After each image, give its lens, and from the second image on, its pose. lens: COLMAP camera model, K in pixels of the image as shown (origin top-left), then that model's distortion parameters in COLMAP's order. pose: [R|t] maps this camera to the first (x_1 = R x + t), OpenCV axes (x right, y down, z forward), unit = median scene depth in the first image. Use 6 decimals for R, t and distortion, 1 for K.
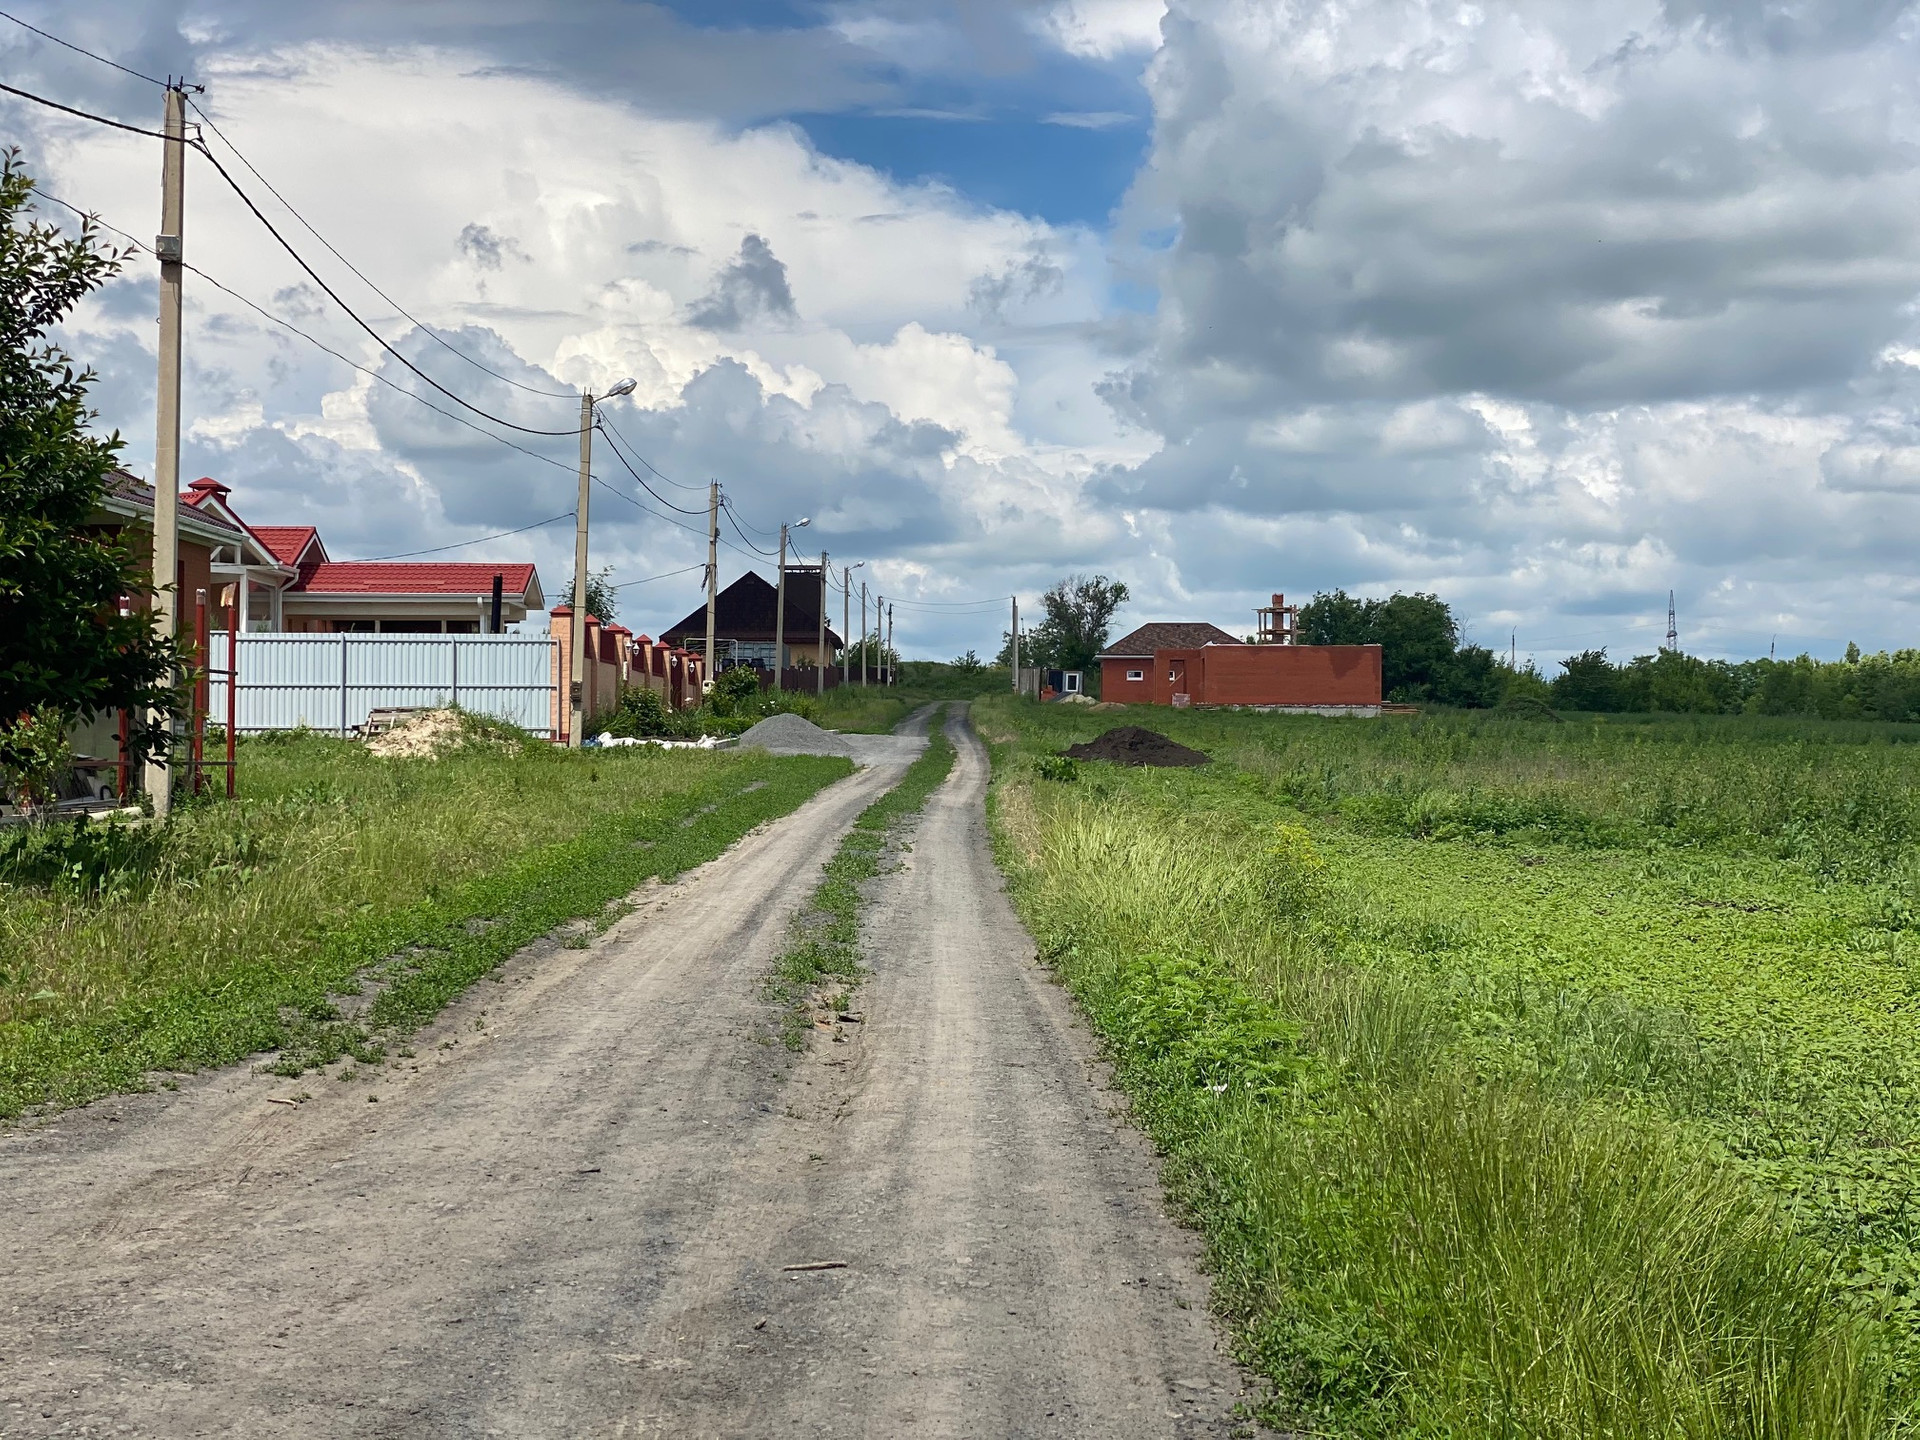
lens RADIAL K [[2884.2, 0, 960.0], [0, 2884.2, 720.0], [0, 0, 1]] dist [0.188987, 0.080796]
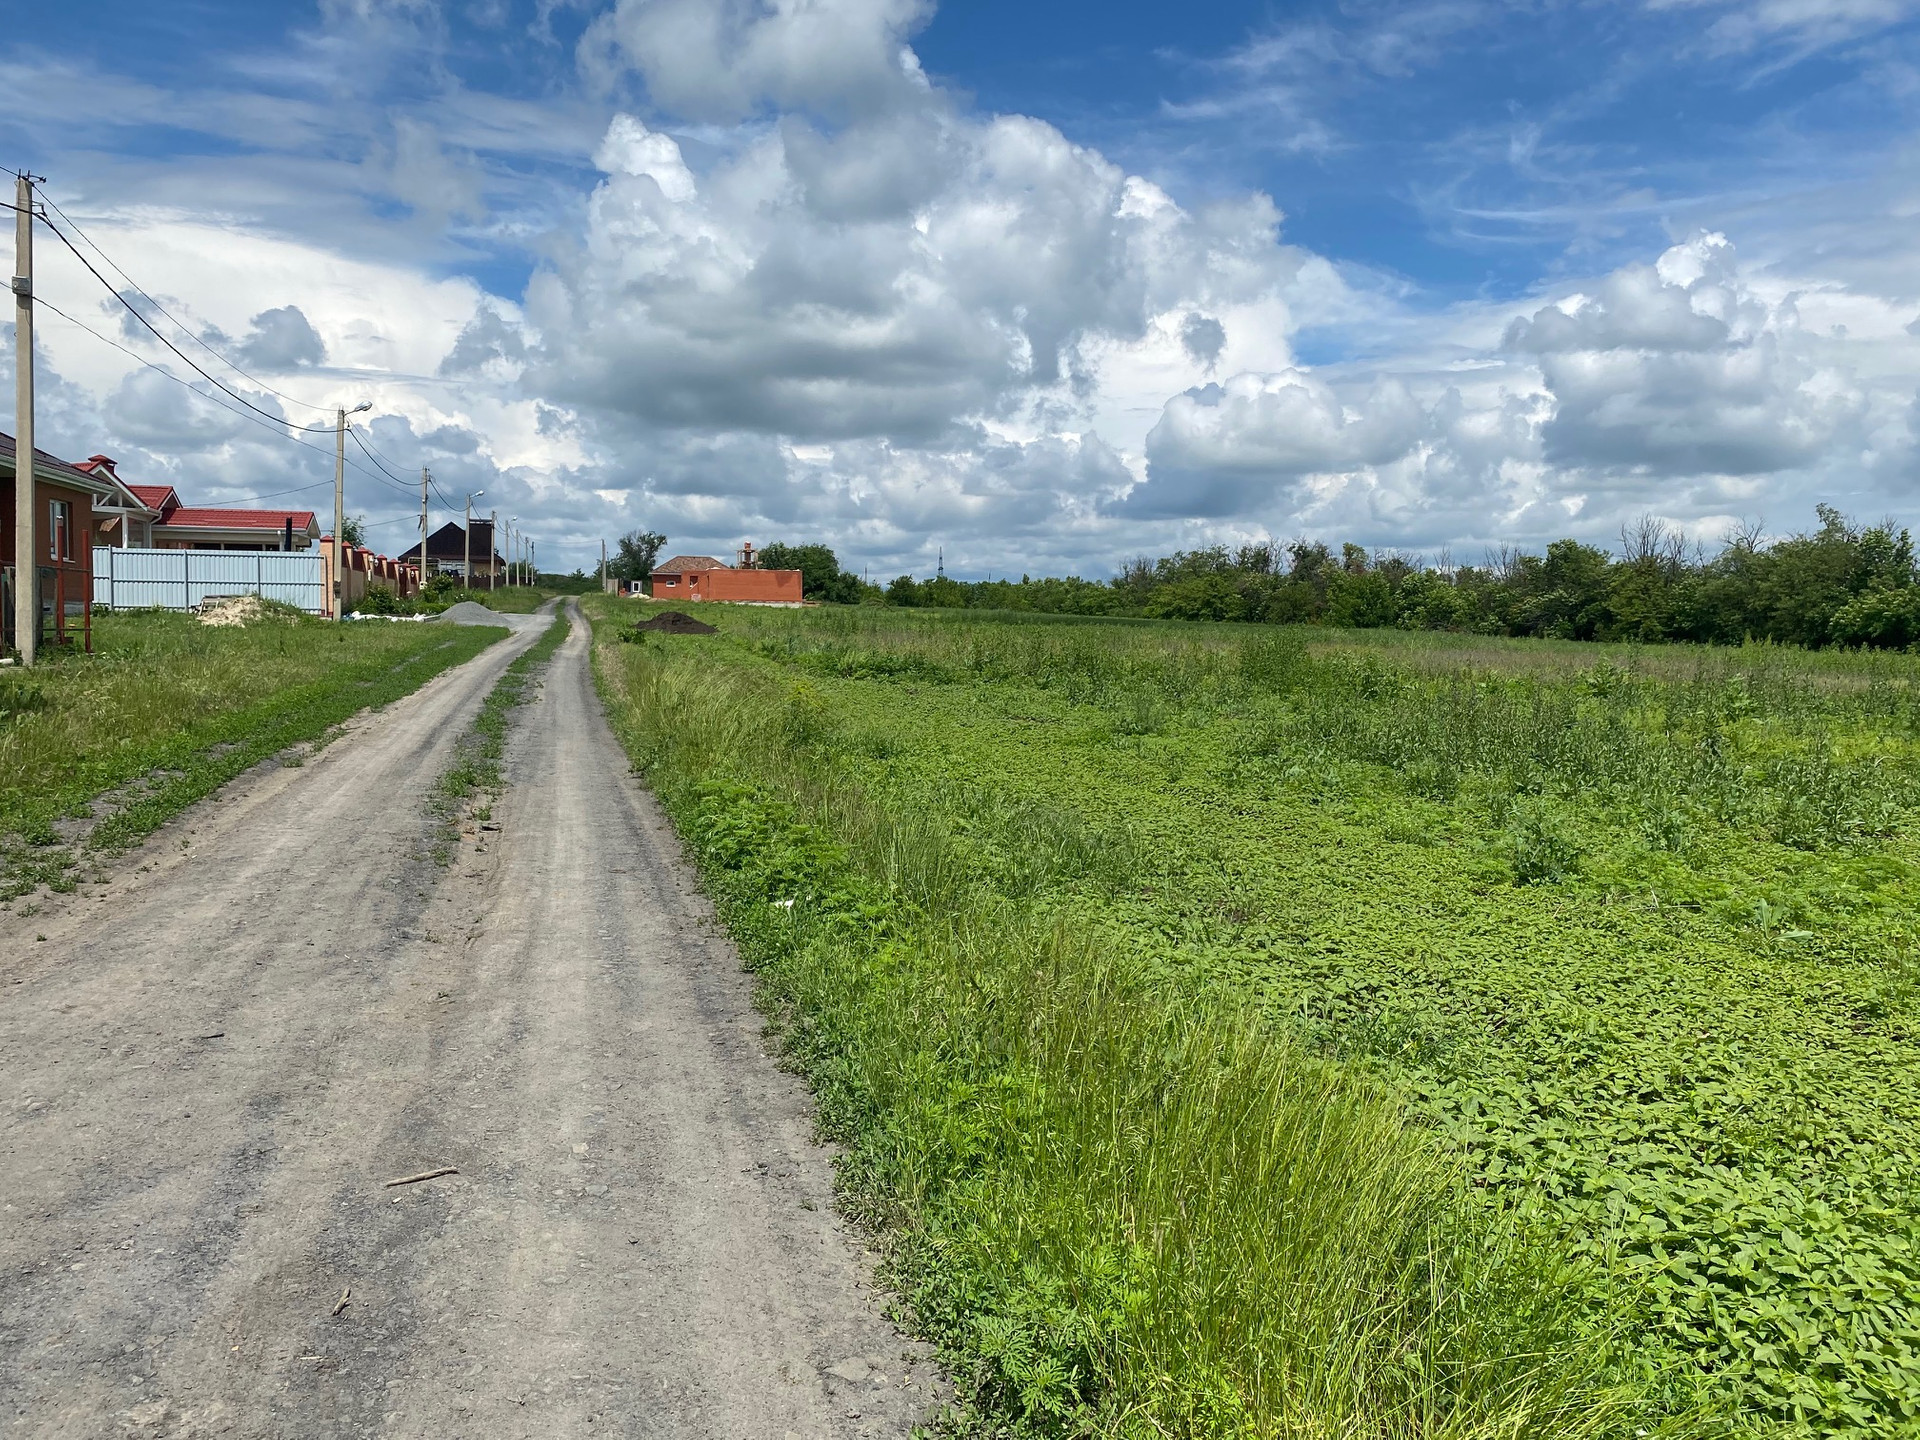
lens RADIAL K [[1472.2, 0, 989.7], [0, 1472.2, 713.9], [0, 0, 1]] dist [0.005875, -0.007153]
pose [[0.962405, -0.008046, 0.271500, 0.000190], [-0.011394, 0.997485, 0.069949, -0.001314], [-0.271380, -0.070413, 0.959893, 0.198048]]
